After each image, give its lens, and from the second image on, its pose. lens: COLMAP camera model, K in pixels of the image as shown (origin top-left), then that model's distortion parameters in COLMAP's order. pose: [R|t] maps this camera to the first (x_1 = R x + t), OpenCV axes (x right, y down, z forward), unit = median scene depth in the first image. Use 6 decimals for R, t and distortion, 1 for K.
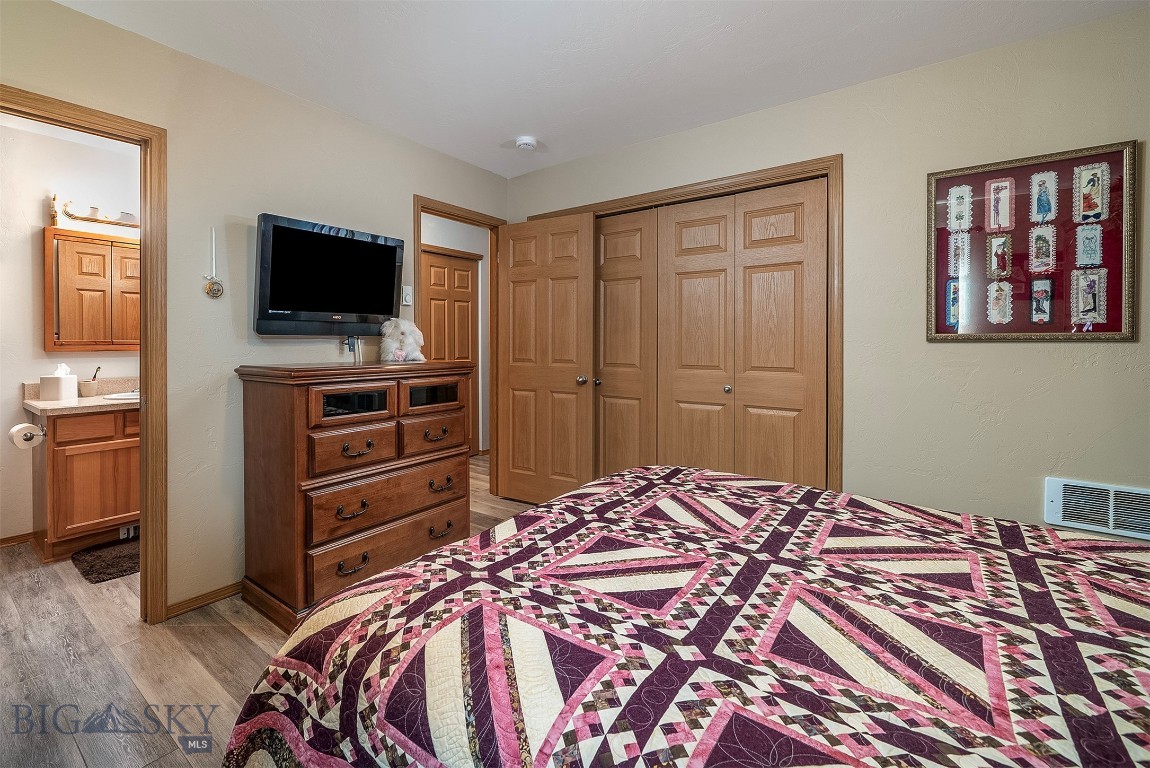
lens RADIAL K [[505.0, 0, 503.1], [0, 505.0, 343.9], [0, 0, 1]] dist [-0.000369, -0.000002]
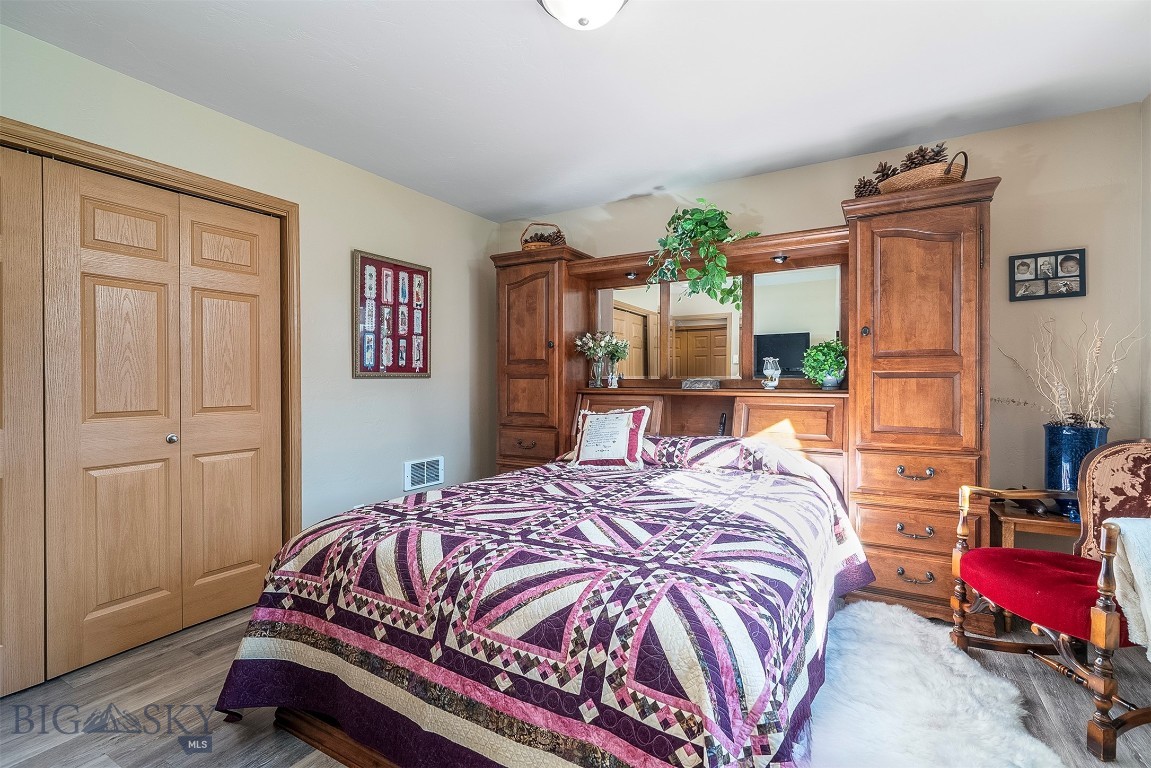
lens RADIAL K [[524.1, 0, 591.3], [0, 524.1, 377.4], [0, 0, 1]] dist [-0.000917, 0.000172]
pose [[-0.186218, 0.002975, 0.982504, -0.689269], [0.006395, 0.999978, -0.001816, 0.000551], [-0.982488, 0.005945, -0.186233, 0.747394]]
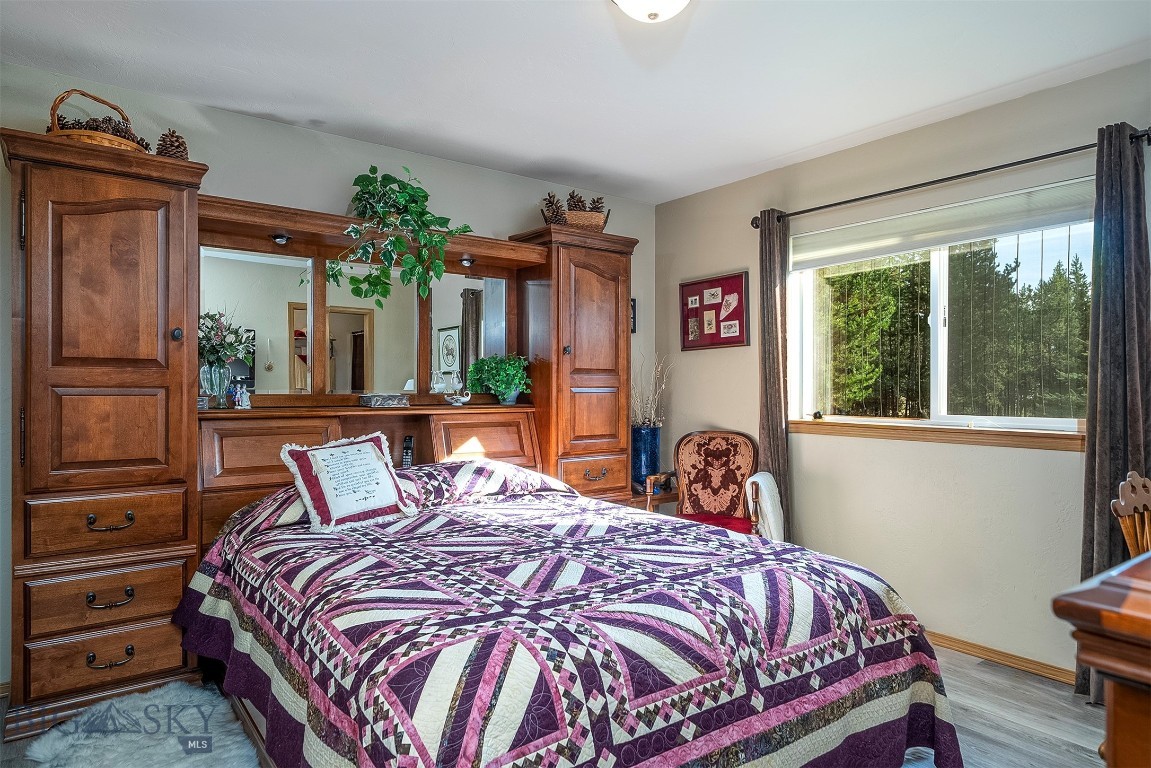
lens RADIAL K [[685.3, 0, 575.5], [0, 685.3, 384.0], [0, 0, 1]] dist [0.002484, 0.001142]
pose [[-0.976731, -0.001630, 0.214460, 0.043240], [-0.001726, 0.999998, -0.000261, -0.019917], [-0.214459, -0.000626, -0.976733, 1.647417]]
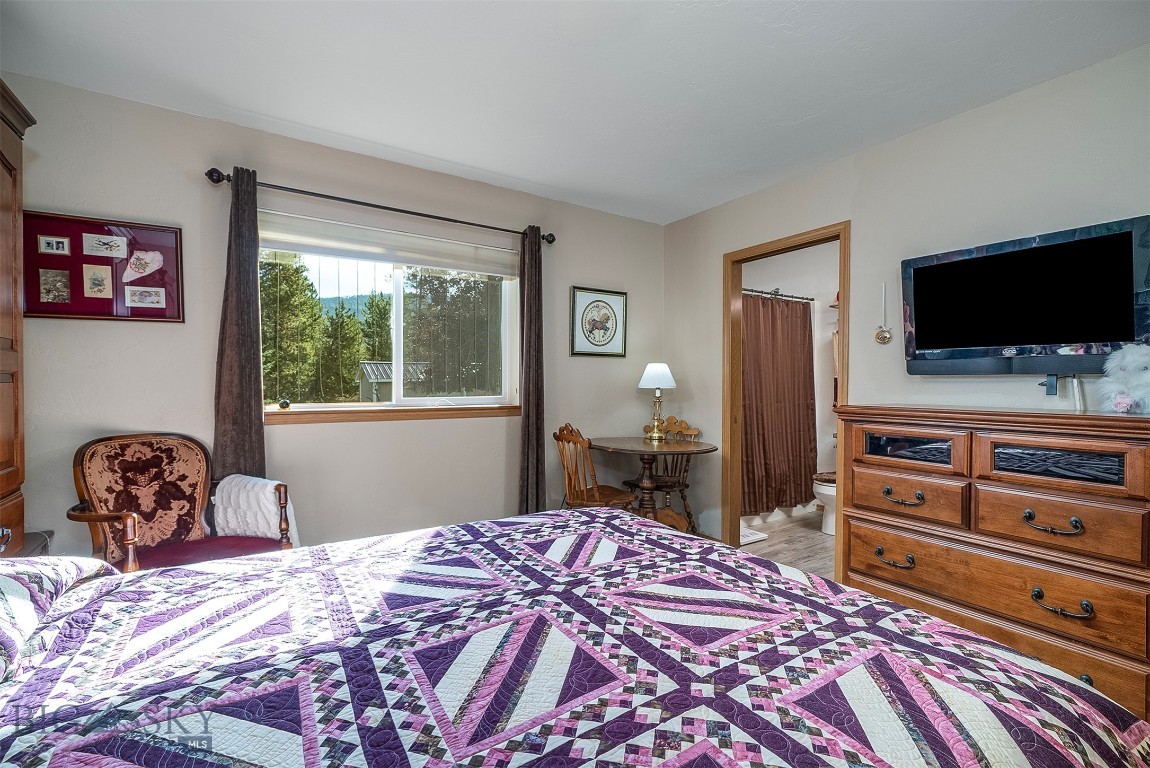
lens RADIAL K [[492.1, 0, 575.0], [0, 492.1, 384.0], [0, 0, 1]] dist [-0.002040, -0.000108]
pose [[-0.290769, 0.003949, -0.956785, 0.837835], [-0.005806, 0.999966, 0.005892, -0.002548], [0.956776, 0.007268, -0.290736, 0.756873]]
